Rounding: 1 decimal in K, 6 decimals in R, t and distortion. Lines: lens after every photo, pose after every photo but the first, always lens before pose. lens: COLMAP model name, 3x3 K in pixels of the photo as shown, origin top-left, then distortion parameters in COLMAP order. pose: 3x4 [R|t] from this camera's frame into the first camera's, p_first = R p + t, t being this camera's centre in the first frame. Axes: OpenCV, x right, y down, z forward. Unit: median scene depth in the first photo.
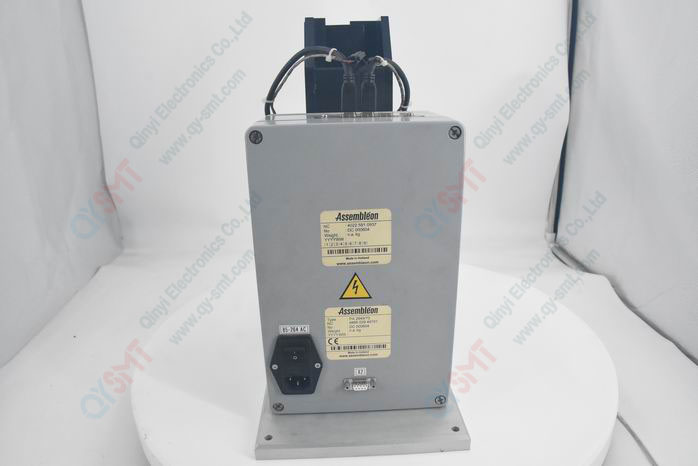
lens RADIAL K [[453.9, 0, 349.0], [0, 453.9, 233.0], [0, 0, 1]] dist [-0.002669, 0.001176]
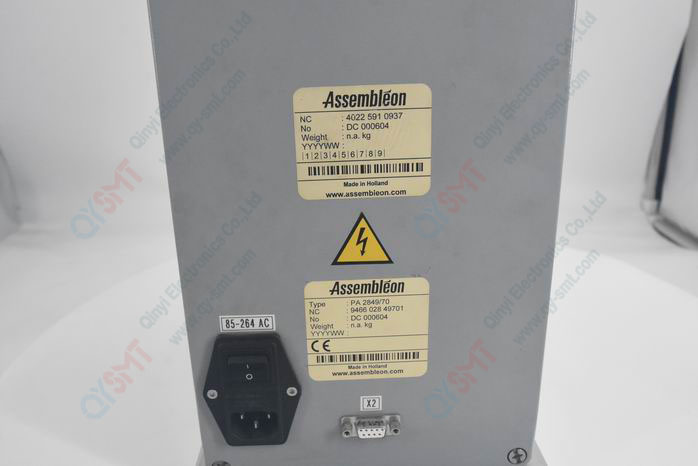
lens RADIAL K [[593.9, 0, 348.2], [0, 593.9, 218.7], [0, 0, 1]] dist [0.050872, 0.003232]
pose [[0.999955, -0.001082, -0.009414, 0.004554], [0.001061, 0.999997, -0.002274, 0.091825], [0.009417, 0.002264, 0.999953, 0.302002]]
